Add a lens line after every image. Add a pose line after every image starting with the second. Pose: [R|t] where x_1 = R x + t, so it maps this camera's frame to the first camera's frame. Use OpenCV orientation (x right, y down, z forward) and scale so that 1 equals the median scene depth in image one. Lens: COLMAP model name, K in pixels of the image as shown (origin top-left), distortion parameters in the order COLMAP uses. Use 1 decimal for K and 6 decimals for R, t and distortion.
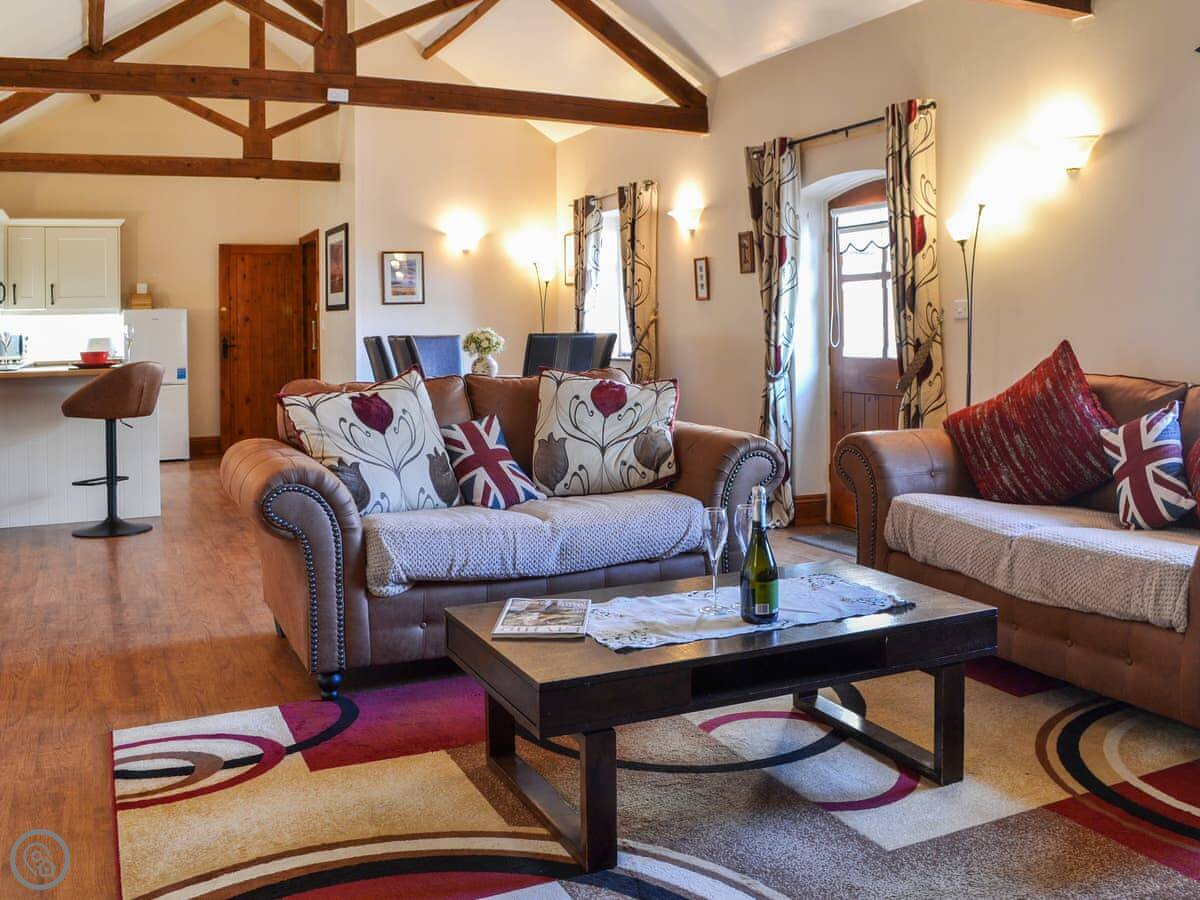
lens RADIAL K [[1090.9, 0, 594.5], [0, 1090.9, 457.9], [0, 0, 1]] dist [-0.079177, 0.010012]
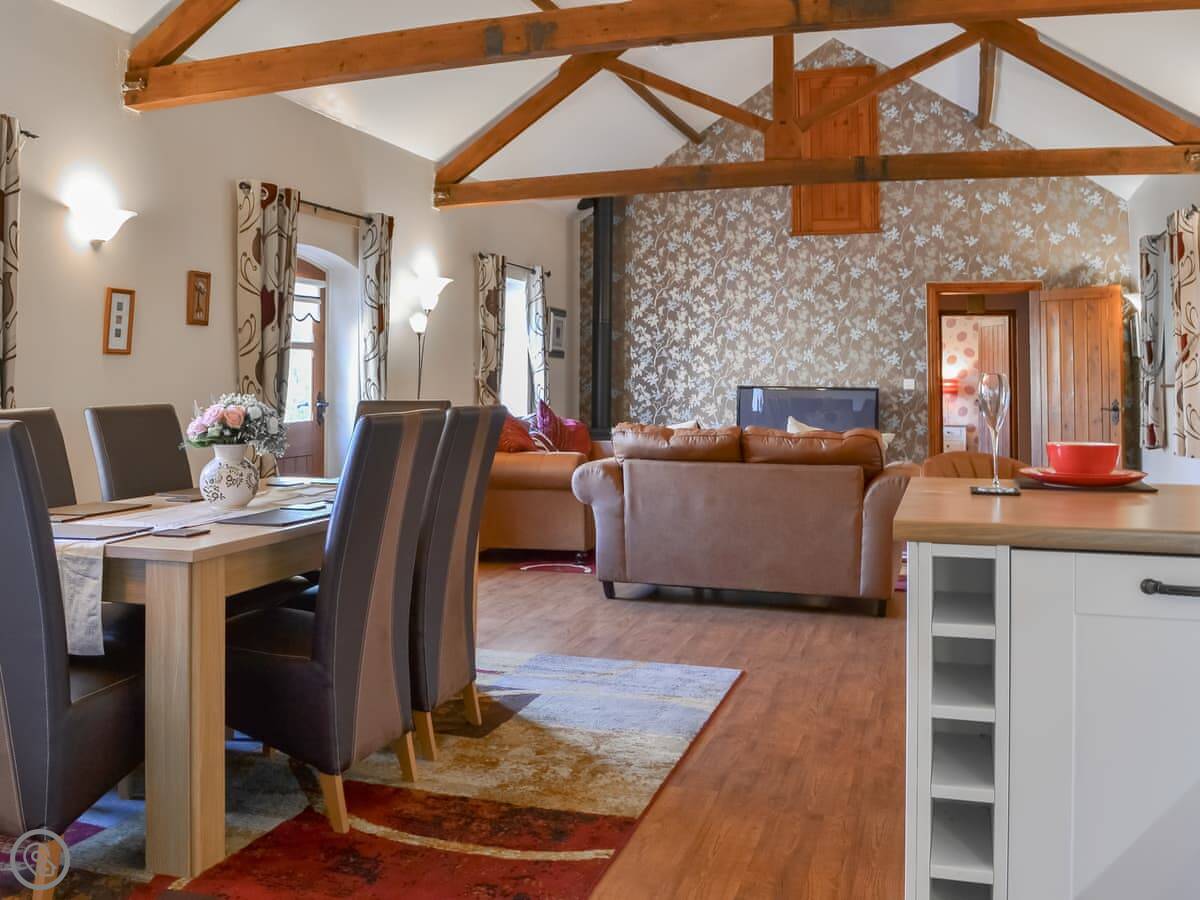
lens RADIAL K [[1134.1, 0, 593.4], [0, 1134.1, 290.4], [0, 0, 1]] dist [-0.066579, -0.000391]
pose [[-0.737407, 0.054110, 0.673278, -0.578046], [0.079072, 0.996848, 0.006489, -0.165542], [-0.670805, 0.058022, -0.739361, 1.312617]]
